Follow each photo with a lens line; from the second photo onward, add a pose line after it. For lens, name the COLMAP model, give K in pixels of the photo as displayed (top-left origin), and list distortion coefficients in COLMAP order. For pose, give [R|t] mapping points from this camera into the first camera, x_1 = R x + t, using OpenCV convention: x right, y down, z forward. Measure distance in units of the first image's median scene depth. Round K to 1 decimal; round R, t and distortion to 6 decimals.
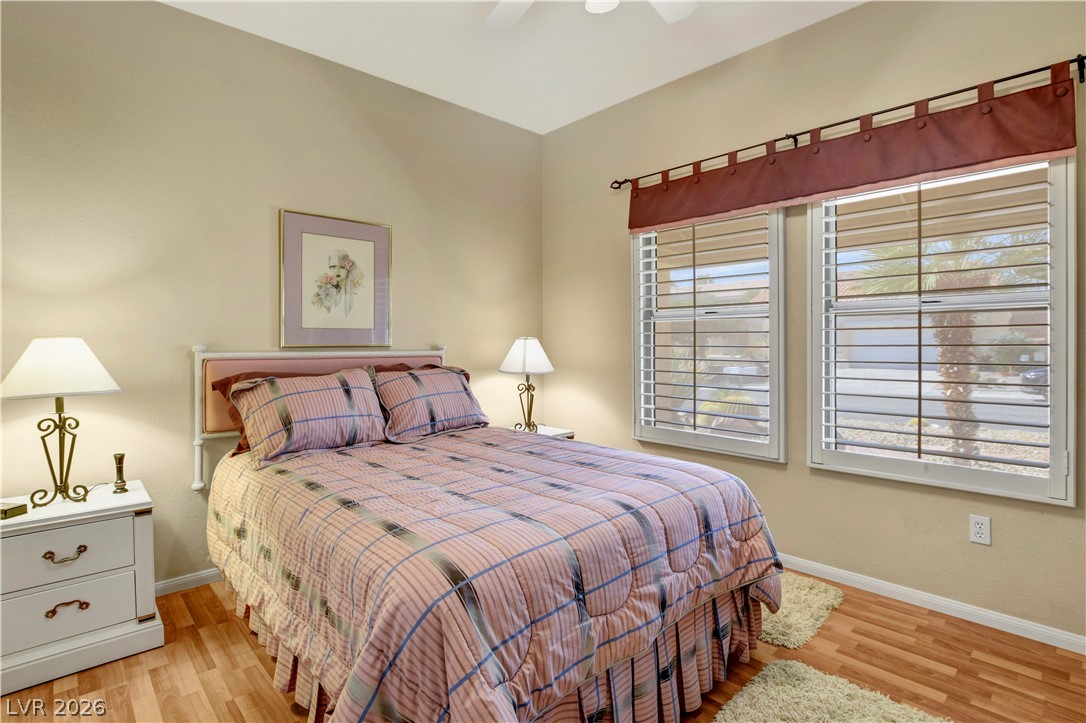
lens RADIAL K [[510.6, 0, 559.5], [0, 510.6, 344.6], [0, 0, 1]] dist [-0.023734, 0.001911]
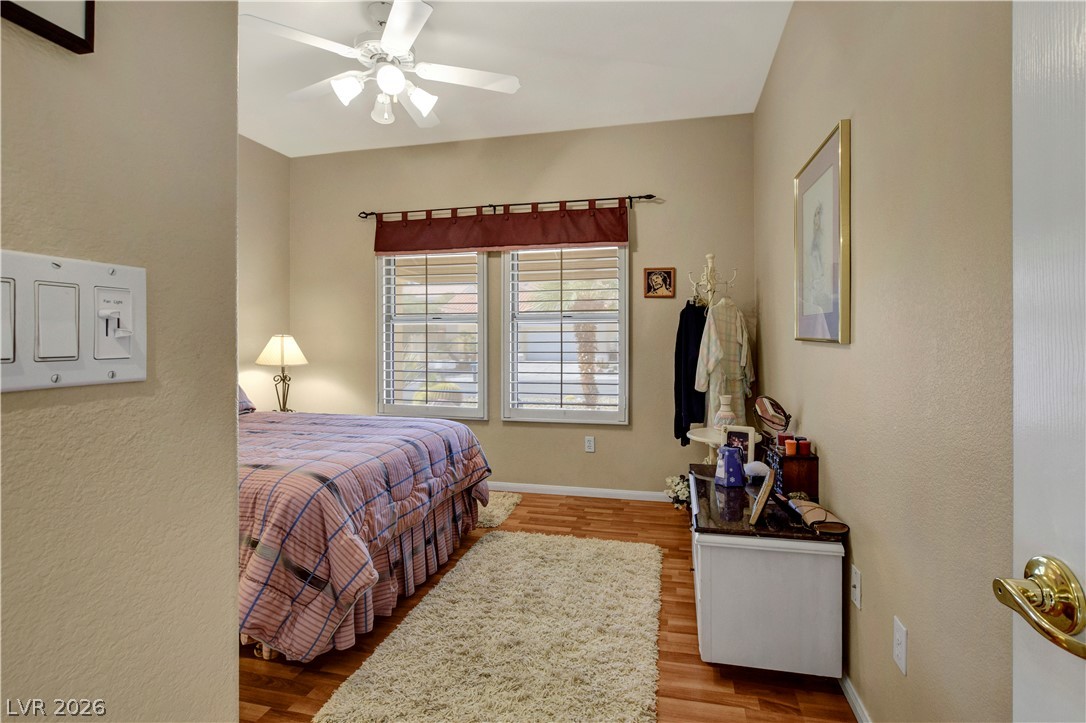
lens RADIAL K [[510.6, 0, 559.5], [0, 510.6, 344.6], [0, 0, 1]] dist [-0.023734, 0.001911]
pose [[0.831428, -0.002393, 0.555628, -0.266664], [-0.002543, 0.999964, 0.008111, -0.005656], [-0.555627, -0.008157, 0.831392, -0.460742]]
